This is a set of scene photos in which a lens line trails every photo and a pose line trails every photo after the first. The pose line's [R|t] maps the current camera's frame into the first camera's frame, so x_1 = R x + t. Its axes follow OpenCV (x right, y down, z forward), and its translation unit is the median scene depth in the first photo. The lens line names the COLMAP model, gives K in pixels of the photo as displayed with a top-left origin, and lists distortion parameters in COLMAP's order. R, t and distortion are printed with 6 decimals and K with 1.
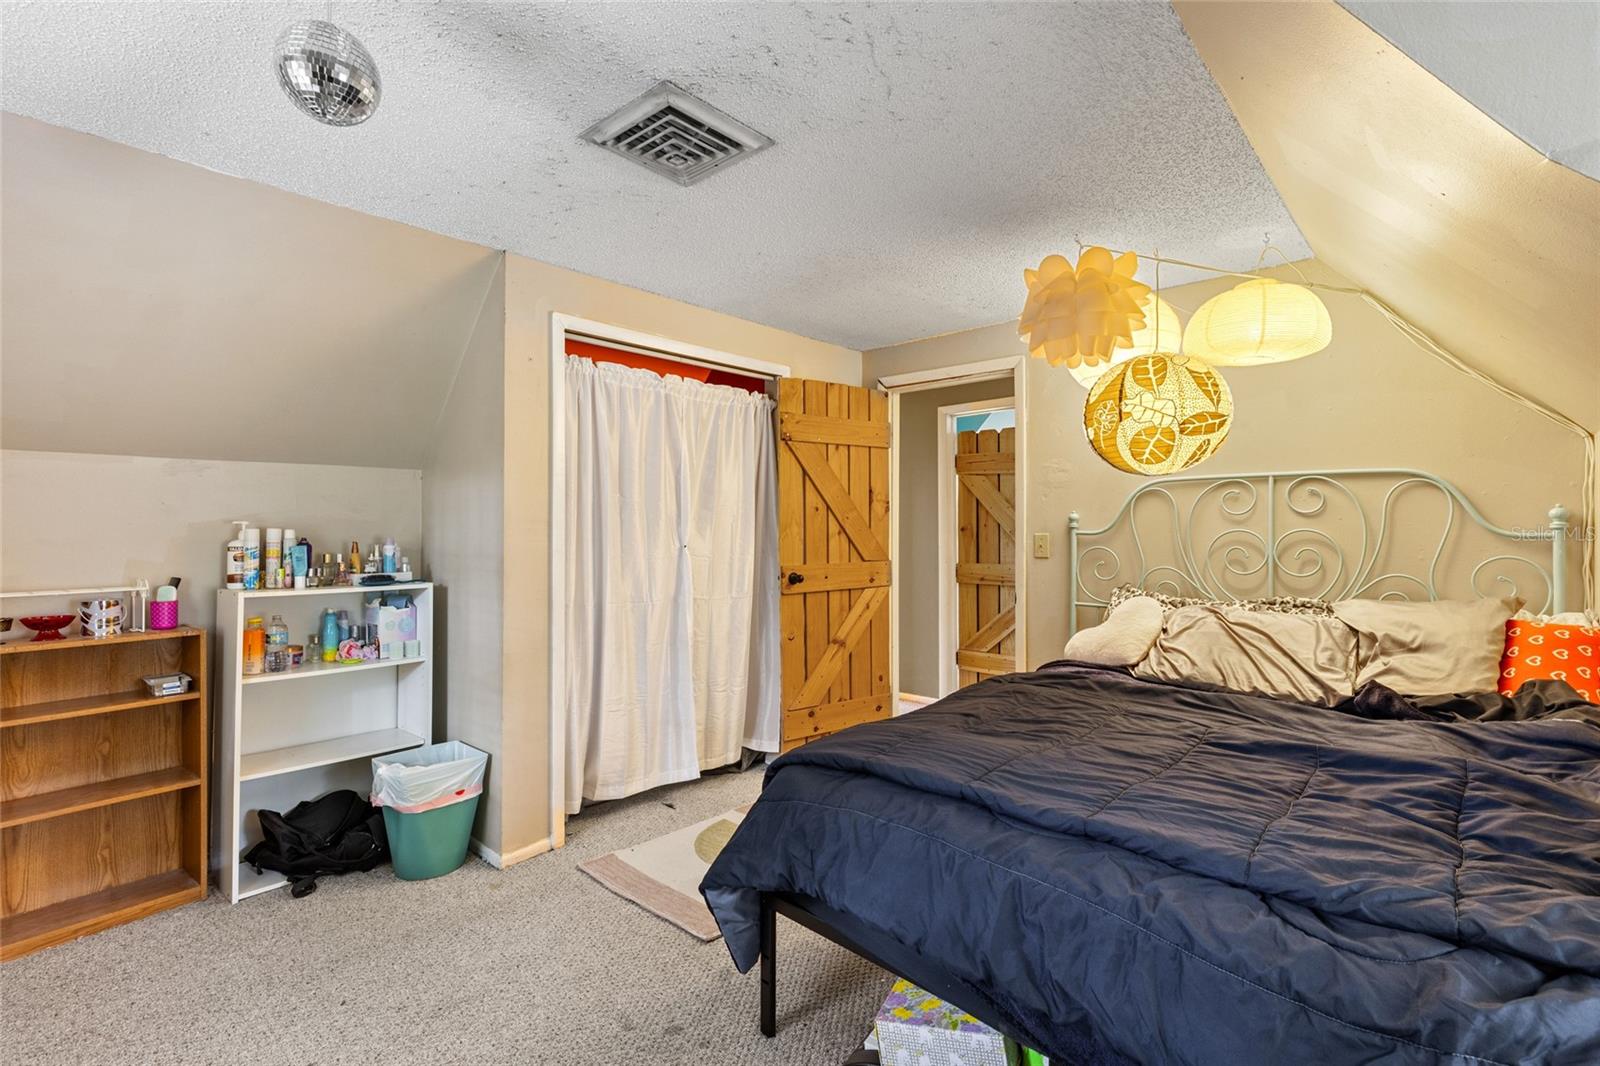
lens RADIAL K [[716.9, 0, 794.0], [0, 716.9, 524.6], [0, 0, 1]] dist [0.002575, -0.000510]
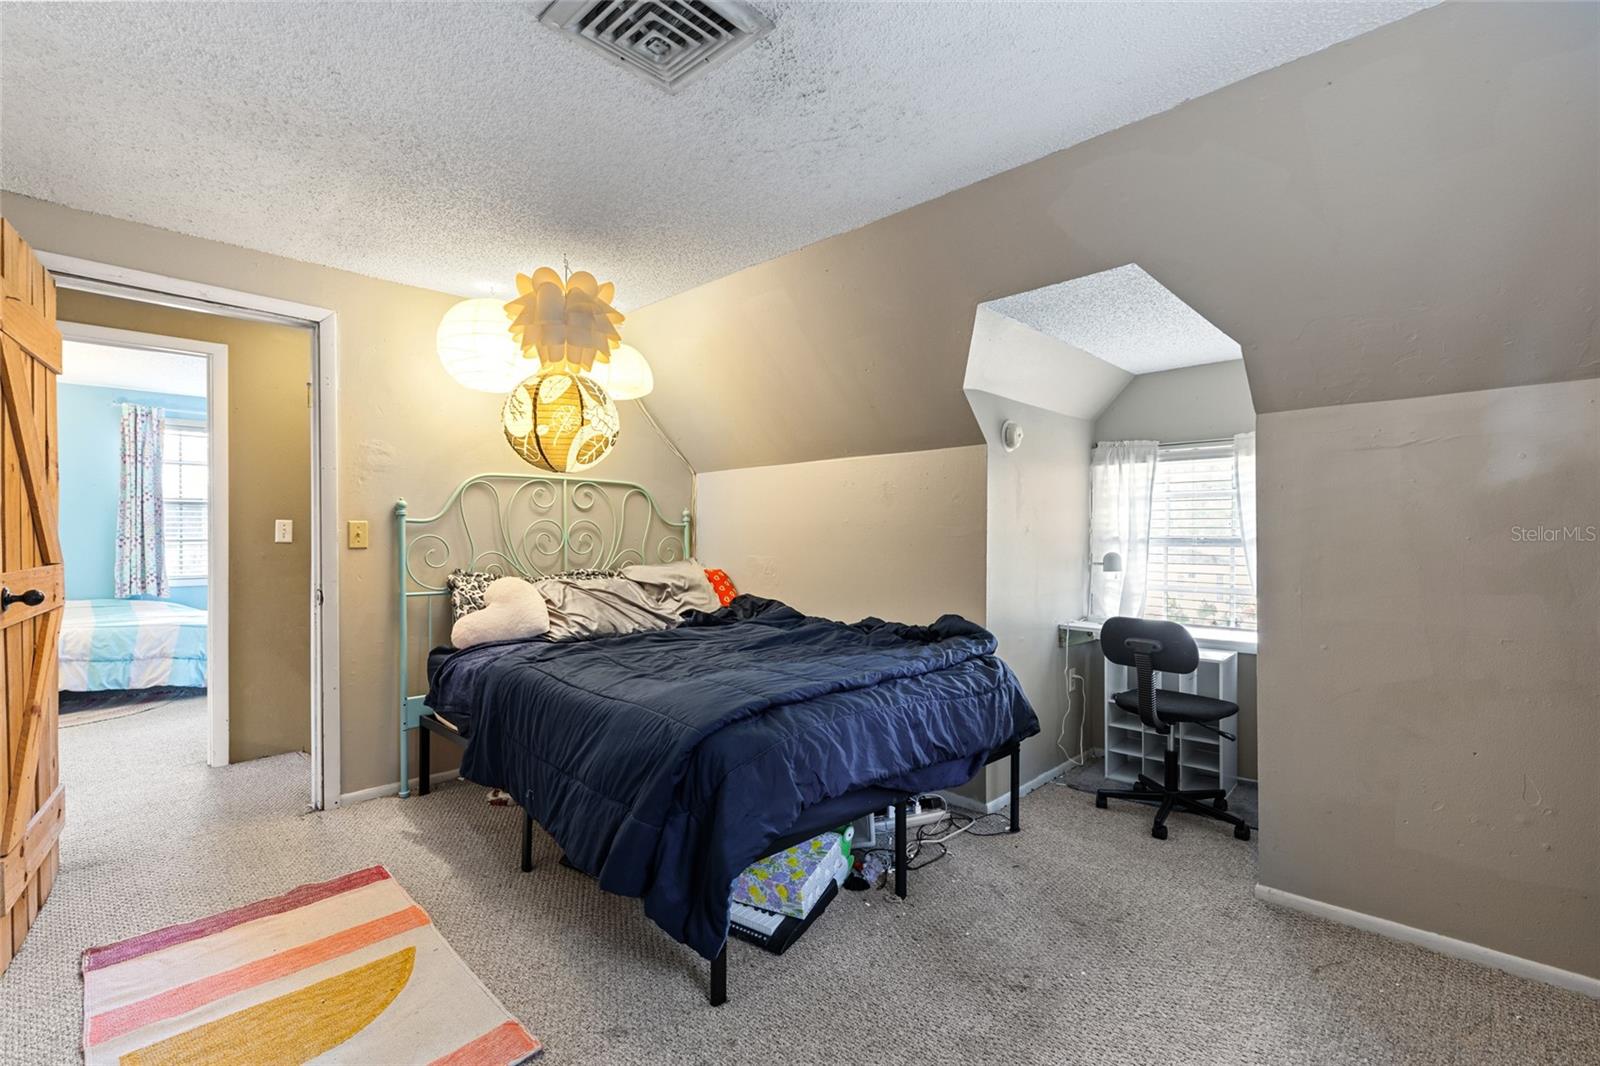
lens RADIAL K [[716.9, 0, 794.0], [0, 716.9, 524.6], [0, 0, 1]] dist [0.002575, -0.000510]
pose [[0.012828, 0.016351, 0.999784, -0.732325], [-0.008592, 0.999831, -0.016241, 0.037446], [-0.999881, -0.008382, 0.012967, 0.622814]]
